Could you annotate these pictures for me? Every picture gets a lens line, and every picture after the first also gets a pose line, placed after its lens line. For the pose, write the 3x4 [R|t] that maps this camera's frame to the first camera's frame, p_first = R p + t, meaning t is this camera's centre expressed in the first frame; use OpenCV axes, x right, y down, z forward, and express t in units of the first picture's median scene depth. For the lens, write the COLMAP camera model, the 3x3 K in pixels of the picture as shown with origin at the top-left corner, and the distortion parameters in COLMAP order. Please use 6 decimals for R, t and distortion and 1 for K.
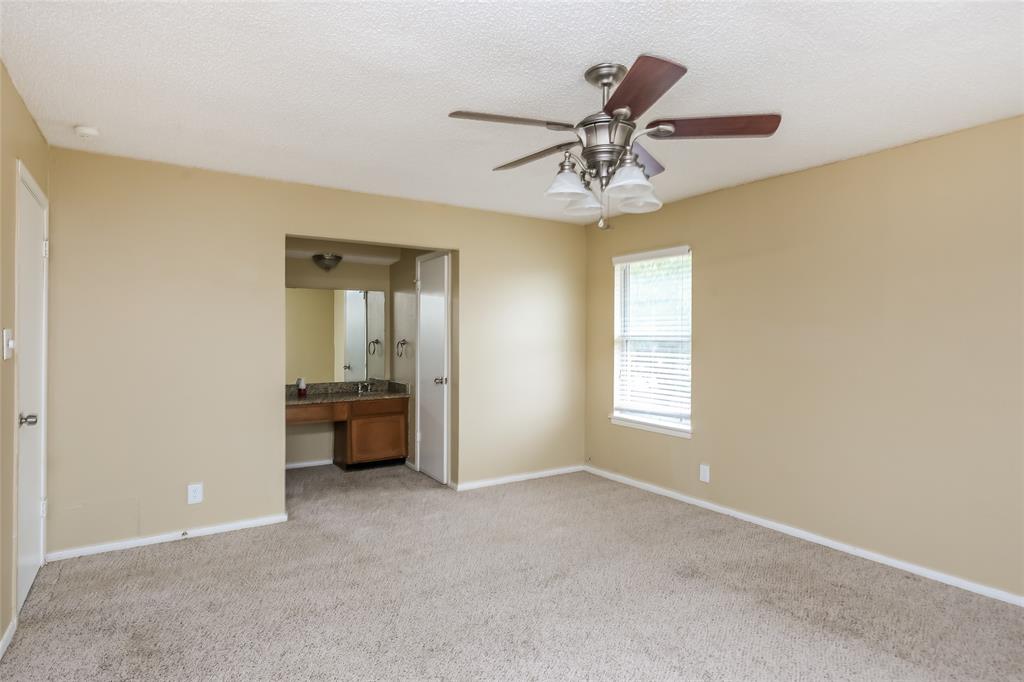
lens RADIAL K [[575.4, 0, 512.0], [0, 575.4, 341.0], [0, 0, 1]] dist [-0.000622, -0.011469]
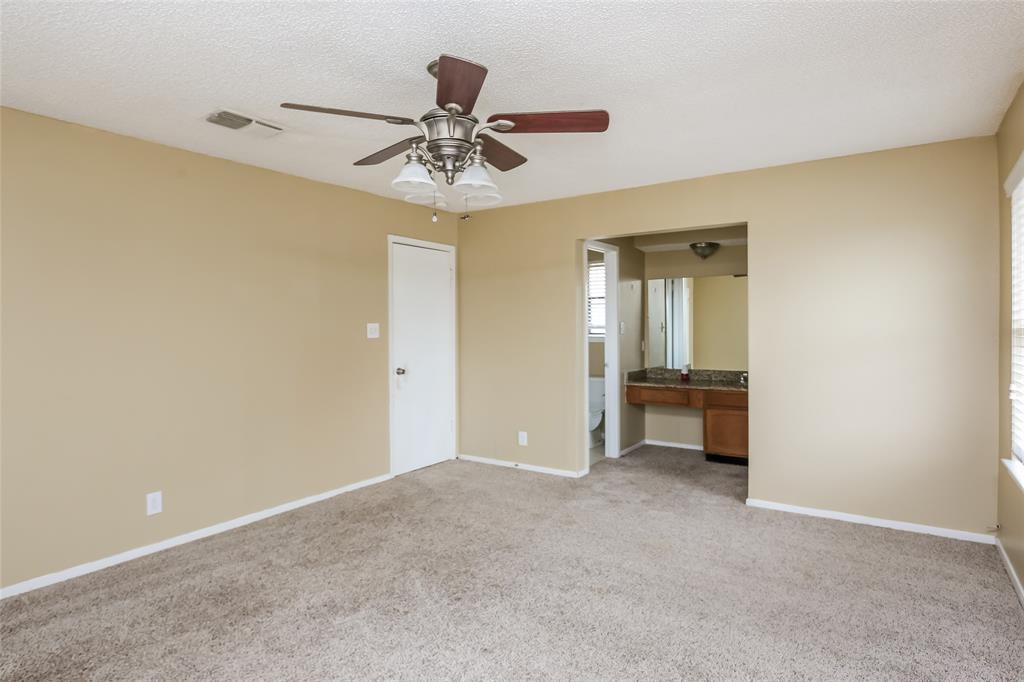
lens RADIAL K [[565.7, 0, 512.0], [0, 565.7, 341.0], [0, 0, 1]] dist [-0.003188, -0.002059]
pose [[0.365958, 0.020883, -0.930397, 0.562145], [0.000347, 0.999745, 0.022576, -0.000758], [0.930631, -0.008584, 0.365858, 0.381647]]
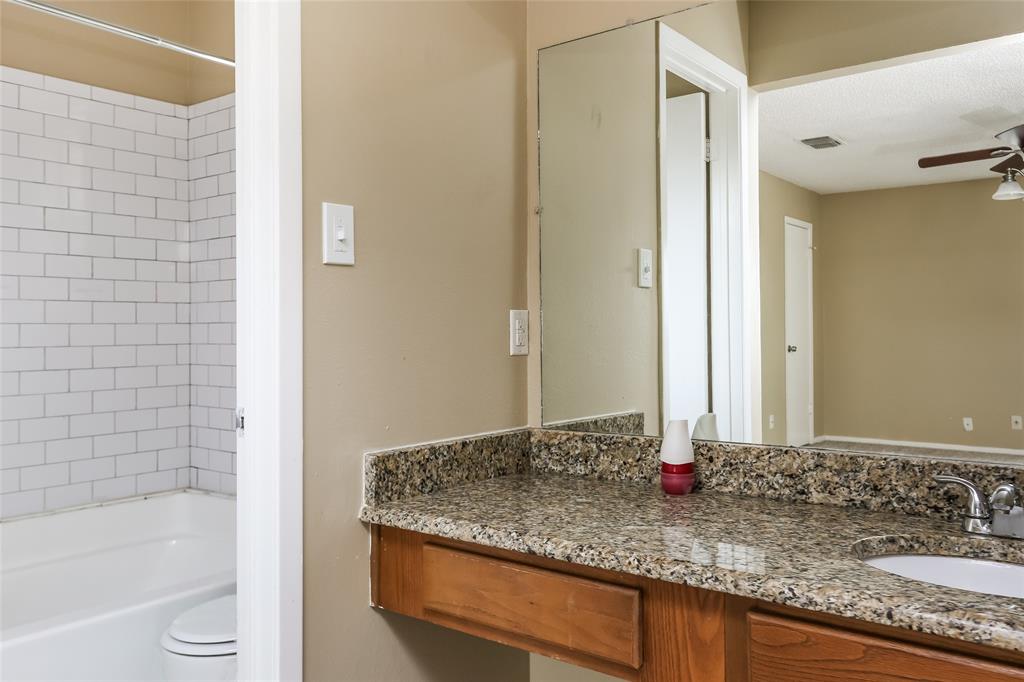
lens RADIAL K [[814.0, 0, 512.0], [0, 814.0, 341.0], [0, 0, 1]] dist [0.001639, 0.000433]
pose [[0.306970, 0.000691, -0.951719, -0.105664], [-0.000349, 1.000000, 0.000613, 0.042658], [0.951719, 0.000144, 0.306970, 0.986762]]
